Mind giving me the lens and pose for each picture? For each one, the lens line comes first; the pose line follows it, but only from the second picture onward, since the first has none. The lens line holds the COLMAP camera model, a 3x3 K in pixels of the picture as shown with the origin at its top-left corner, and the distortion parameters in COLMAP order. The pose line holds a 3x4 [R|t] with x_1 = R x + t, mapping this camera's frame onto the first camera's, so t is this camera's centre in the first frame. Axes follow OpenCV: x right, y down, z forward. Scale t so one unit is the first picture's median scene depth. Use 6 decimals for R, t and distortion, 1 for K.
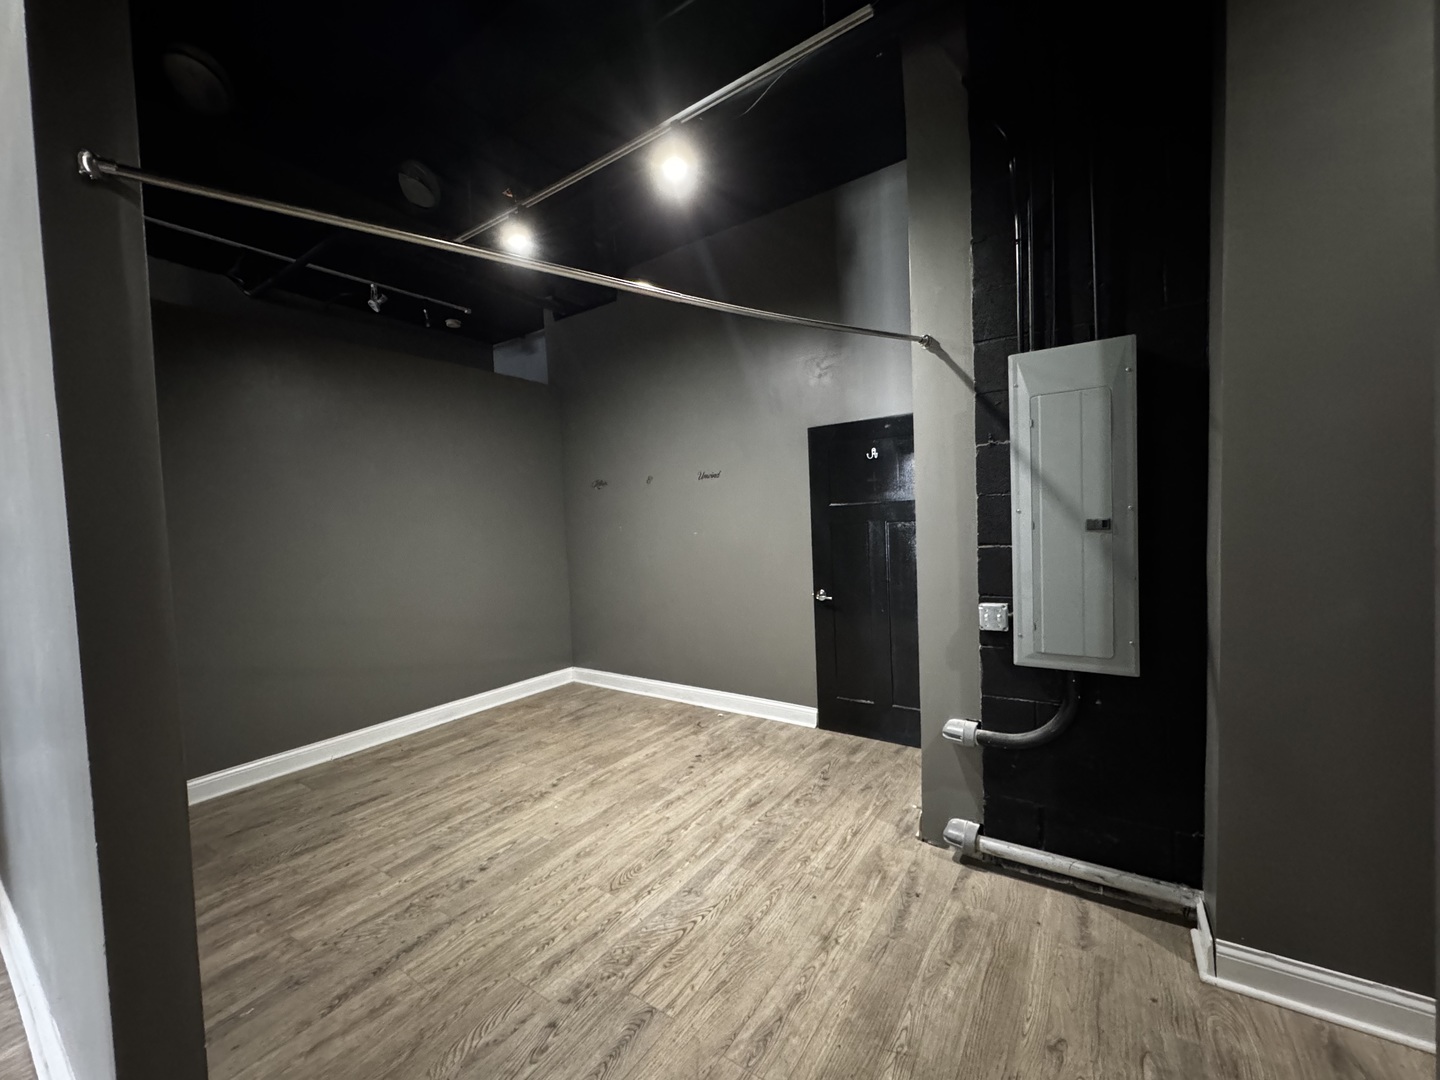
lens RADIAL K [[578.5, 0, 718.3], [0, 578.5, 544.3], [0, 0, 1]] dist [-0.000349, 0.000855]
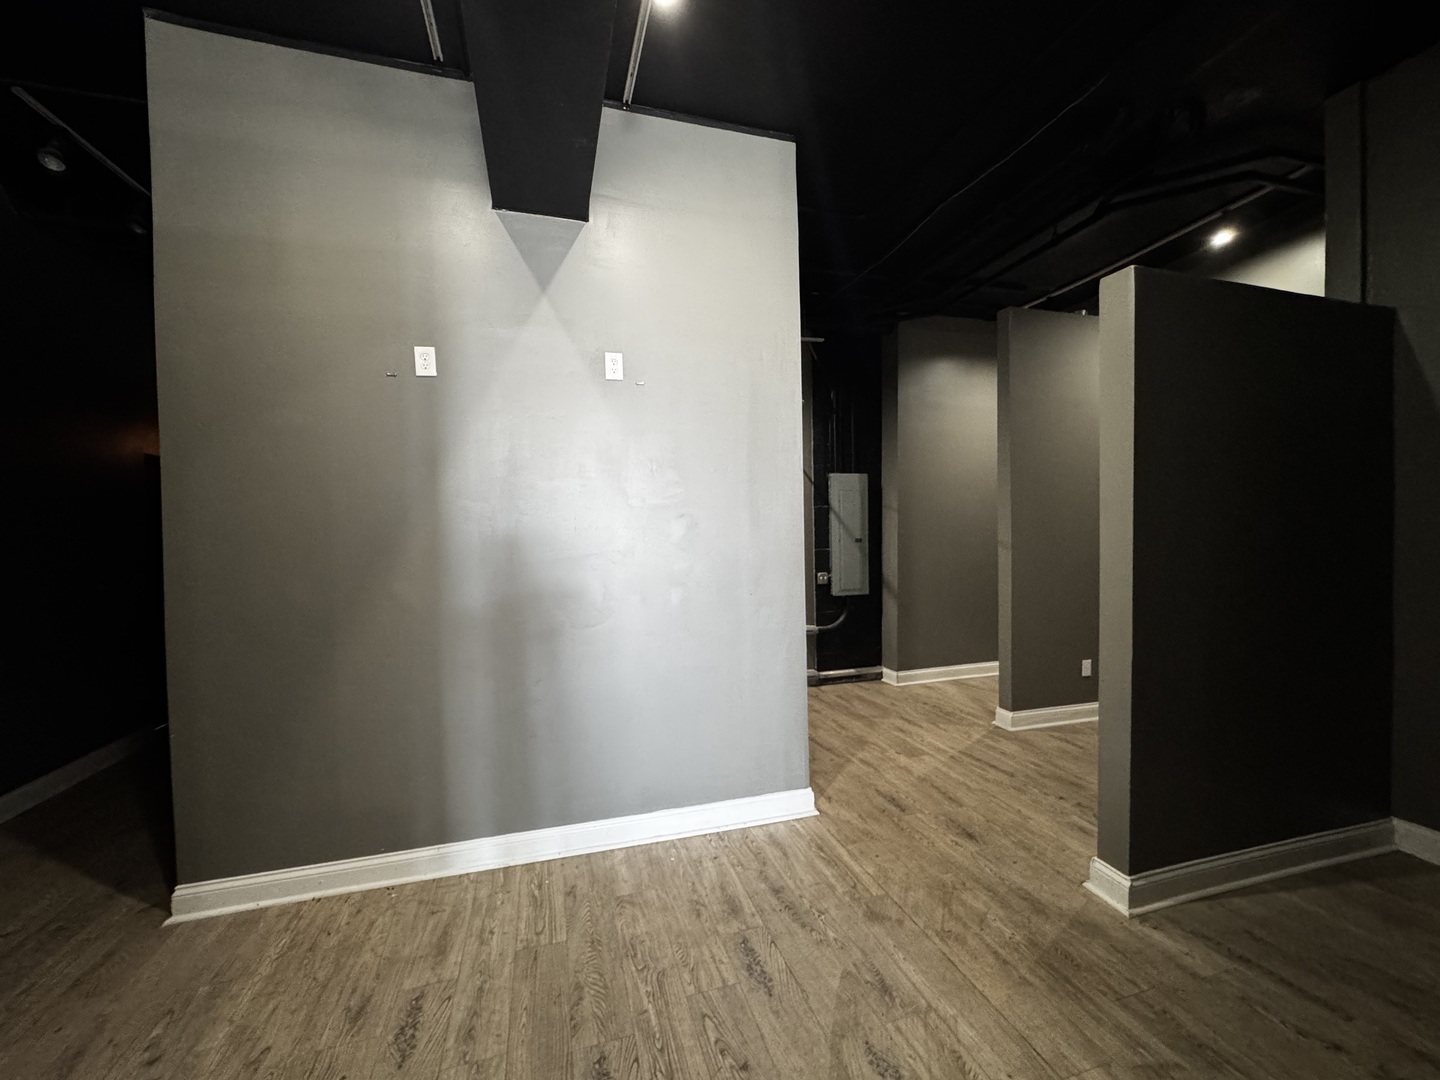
lens RADIAL K [[578.5, 0, 719.1], [0, 578.5, 536.1], [0, 0, 1]] dist [-0.000349, 0.000855]
pose [[0.640425, 0.016117, 0.767852, -1.867431], [0.027168, 0.998679, -0.043621, 0.048997], [-0.767540, 0.048796, 0.639141, -0.254123]]
